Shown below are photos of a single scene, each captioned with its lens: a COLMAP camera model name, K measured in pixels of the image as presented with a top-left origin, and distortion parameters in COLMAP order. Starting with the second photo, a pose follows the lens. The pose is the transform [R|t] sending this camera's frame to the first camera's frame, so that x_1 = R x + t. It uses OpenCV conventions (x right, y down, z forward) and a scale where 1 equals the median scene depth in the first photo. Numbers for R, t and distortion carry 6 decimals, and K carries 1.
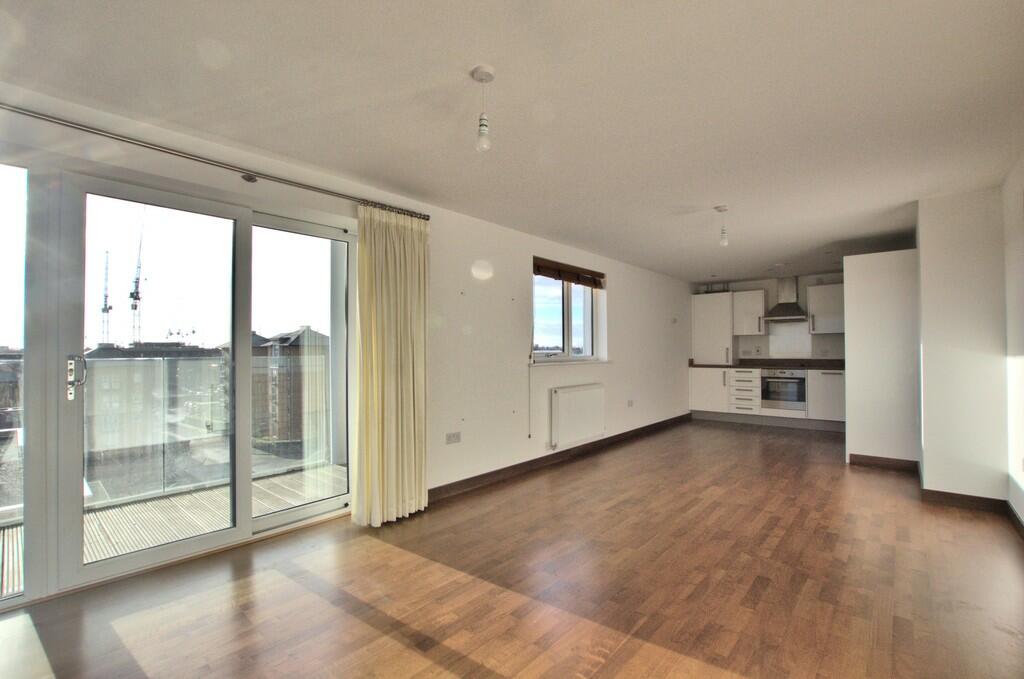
lens RADIAL K [[464.0, 0, 512.0], [0, 464.0, 339.5], [0, 0, 1]] dist [-0.041919, 0.000243]
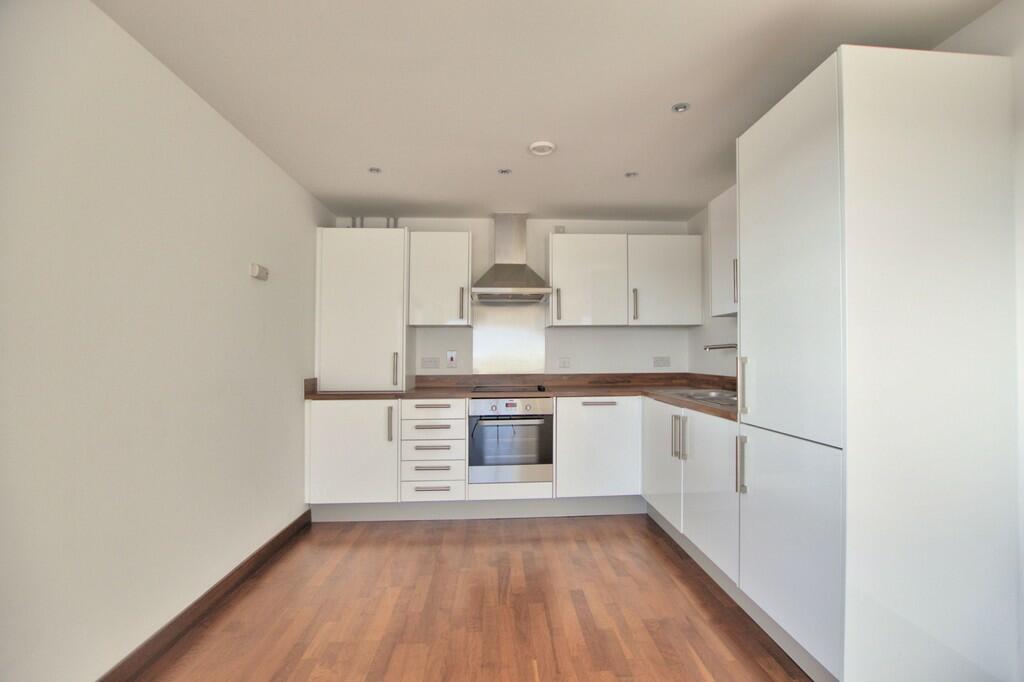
lens RADIAL K [[462.9, 0, 529.1], [0, 462.9, 343.7], [0, 0, 1]] dist [-0.028051, 0.000435]
pose [[0.700050, 0.020427, 0.713801, 0.300209], [-0.021204, 0.999745, -0.007814, 0.013662], [-0.713779, -0.009666, 0.700304, 0.745232]]
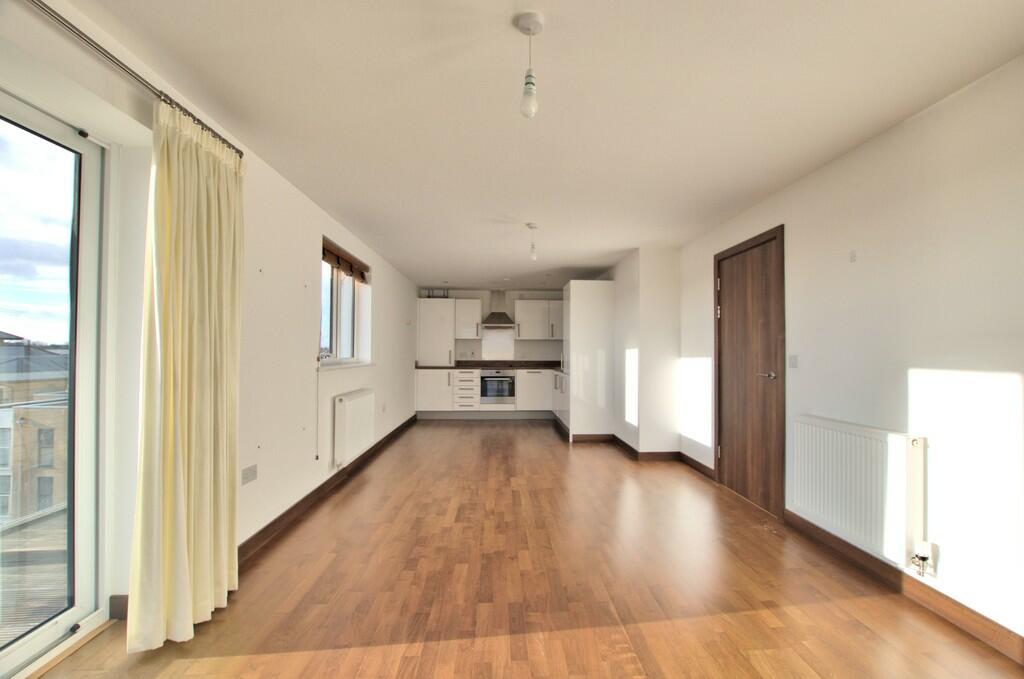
lens RADIAL K [[462.9, 0, 529.1], [0, 462.9, 342.2], [0, 0, 1]] dist [-0.028051, 0.000435]
pose [[0.695685, 0.023898, 0.717949, -0.225896], [-0.026009, 0.999629, -0.008071, 0.003864], [-0.717876, -0.013058, 0.696049, 0.144360]]
